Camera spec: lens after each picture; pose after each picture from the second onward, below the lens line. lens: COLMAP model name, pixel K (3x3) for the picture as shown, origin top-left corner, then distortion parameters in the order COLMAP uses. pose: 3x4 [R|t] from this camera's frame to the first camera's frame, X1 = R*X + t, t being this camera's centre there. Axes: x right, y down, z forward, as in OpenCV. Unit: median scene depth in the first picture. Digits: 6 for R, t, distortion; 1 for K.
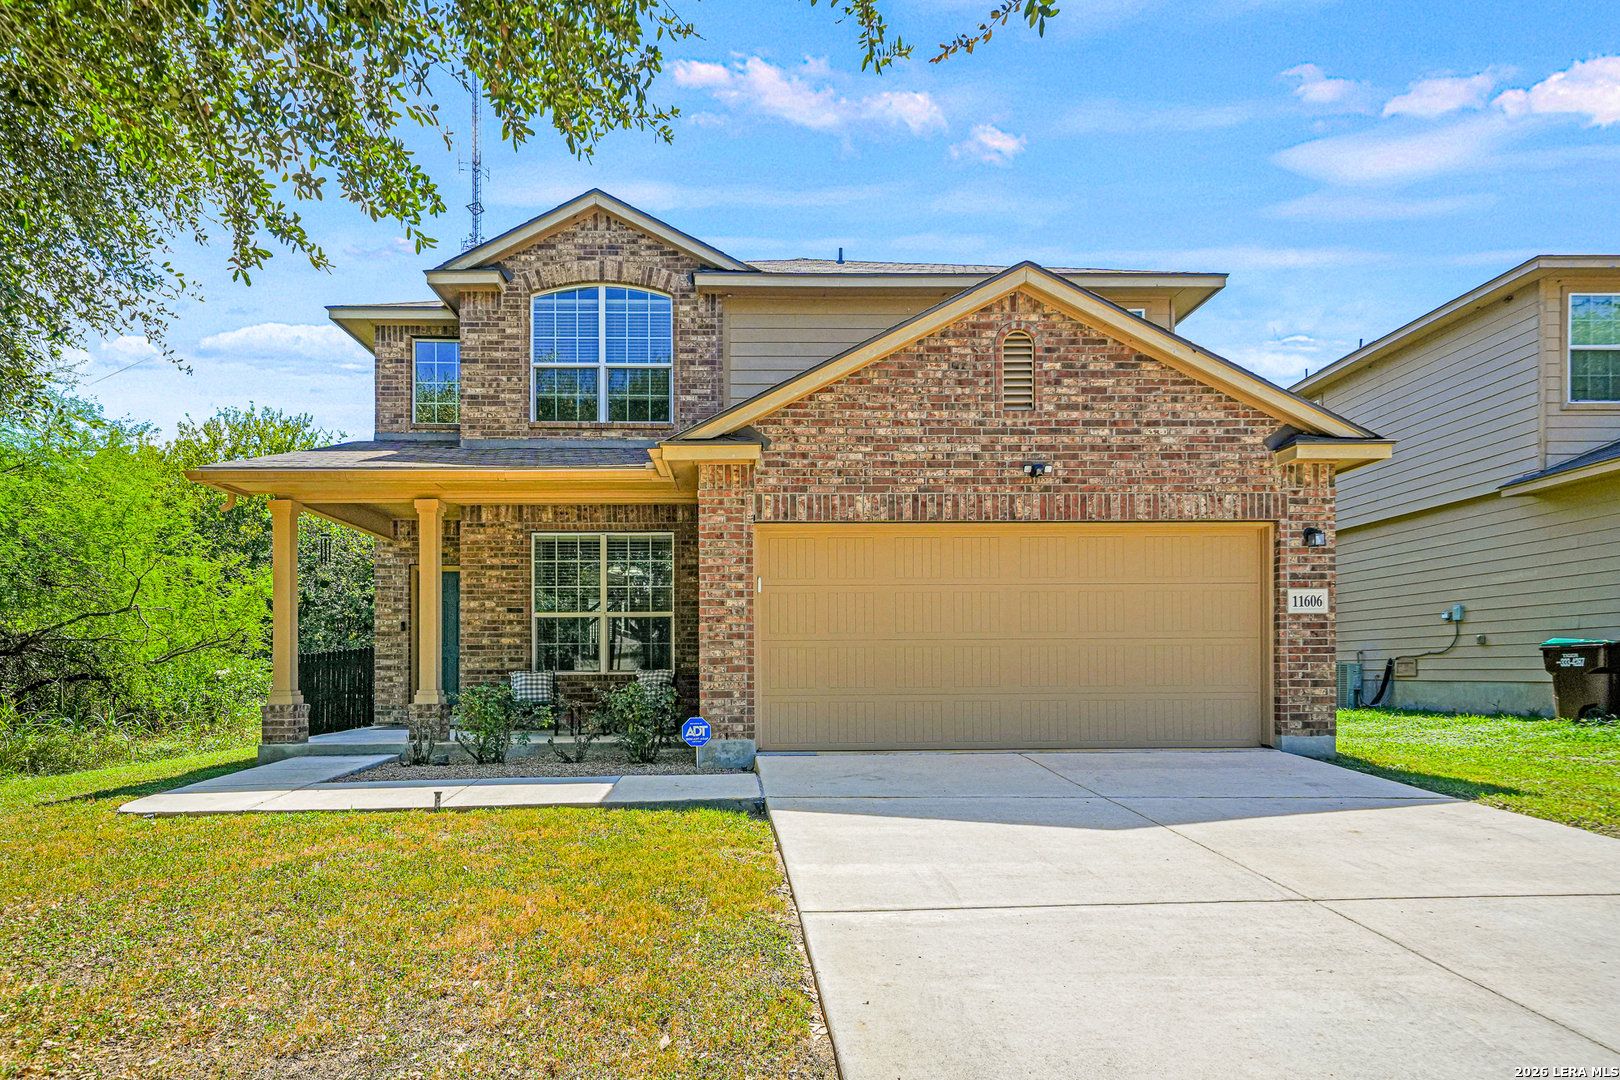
lens RADIAL K [[924.8, 0, 758.9], [0, 924.8, 665.6], [0, 0, 1]] dist [0.017506, -0.000232]
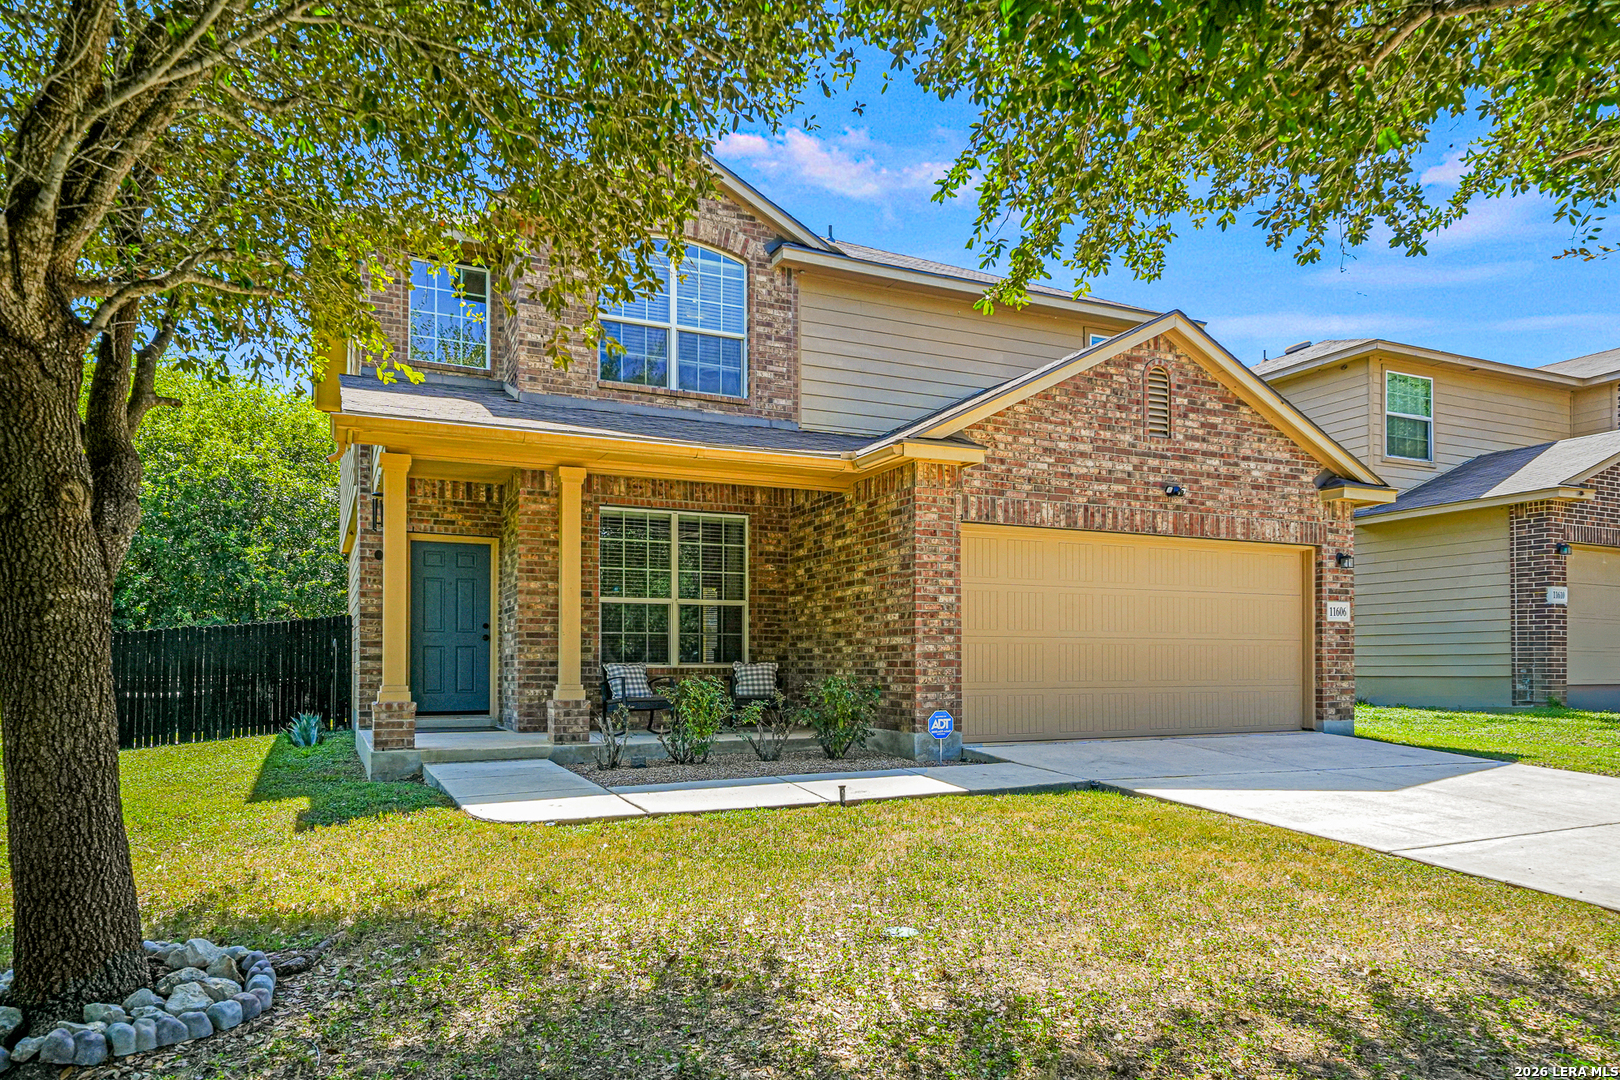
lens RADIAL K [[1099.2, 0, 810.1], [0, 1099.2, 647.1], [0, 0, 1]] dist [0.027303, 0.000640]
pose [[0.908237, 0.012514, 0.418269, -0.668454], [-0.008820, 0.999903, -0.010765, 0.000097], [-0.418363, 0.006088, 0.908260, -0.045945]]
